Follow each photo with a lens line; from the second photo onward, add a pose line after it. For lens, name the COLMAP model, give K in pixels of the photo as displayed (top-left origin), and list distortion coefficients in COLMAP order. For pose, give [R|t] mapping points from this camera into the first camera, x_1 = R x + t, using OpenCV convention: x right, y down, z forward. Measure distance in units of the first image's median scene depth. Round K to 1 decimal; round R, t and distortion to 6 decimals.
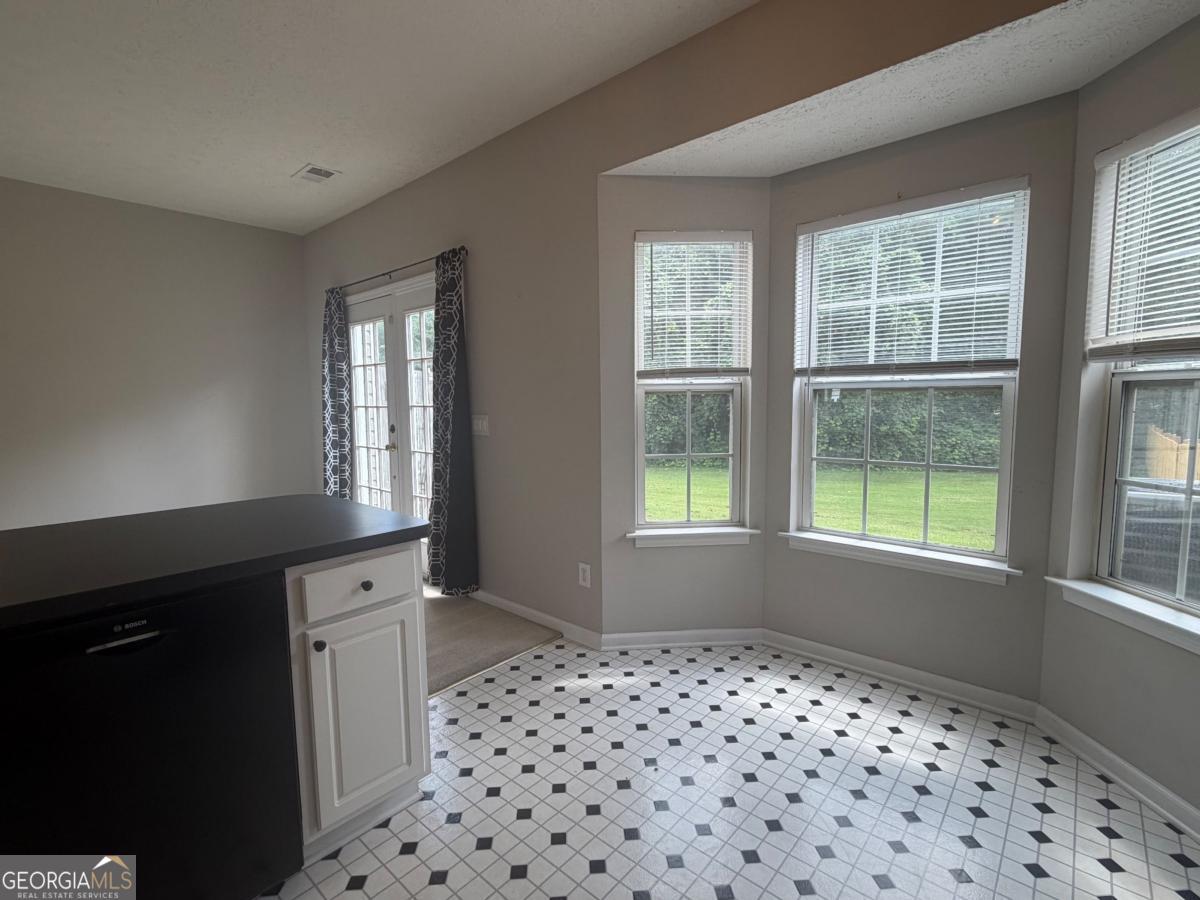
lens RADIAL K [[561.4, 0, 601.5], [0, 561.4, 449.6], [0, 0, 1]] dist [-0.000660, -0.001265]
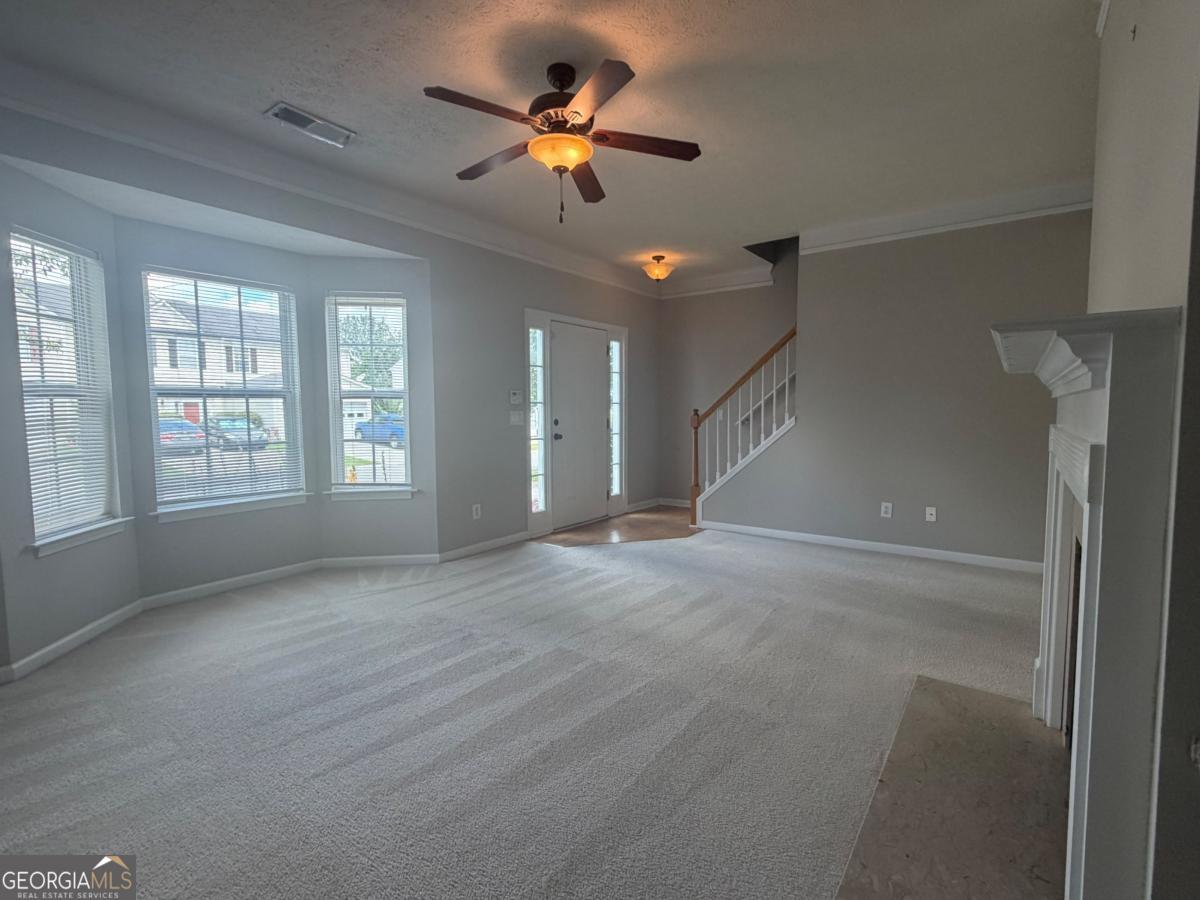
lens RADIAL K [[560.2, 0, 600.0], [0, 560.2, 450.0], [0, 0, 1]] dist [-0.001296, -0.000074]
pose [[-0.073559, -0.064195, 0.995223, -0.950611], [0.099833, 0.992440, 0.071394, 0.025353], [-0.992282, 0.104607, -0.066594, 0.111707]]
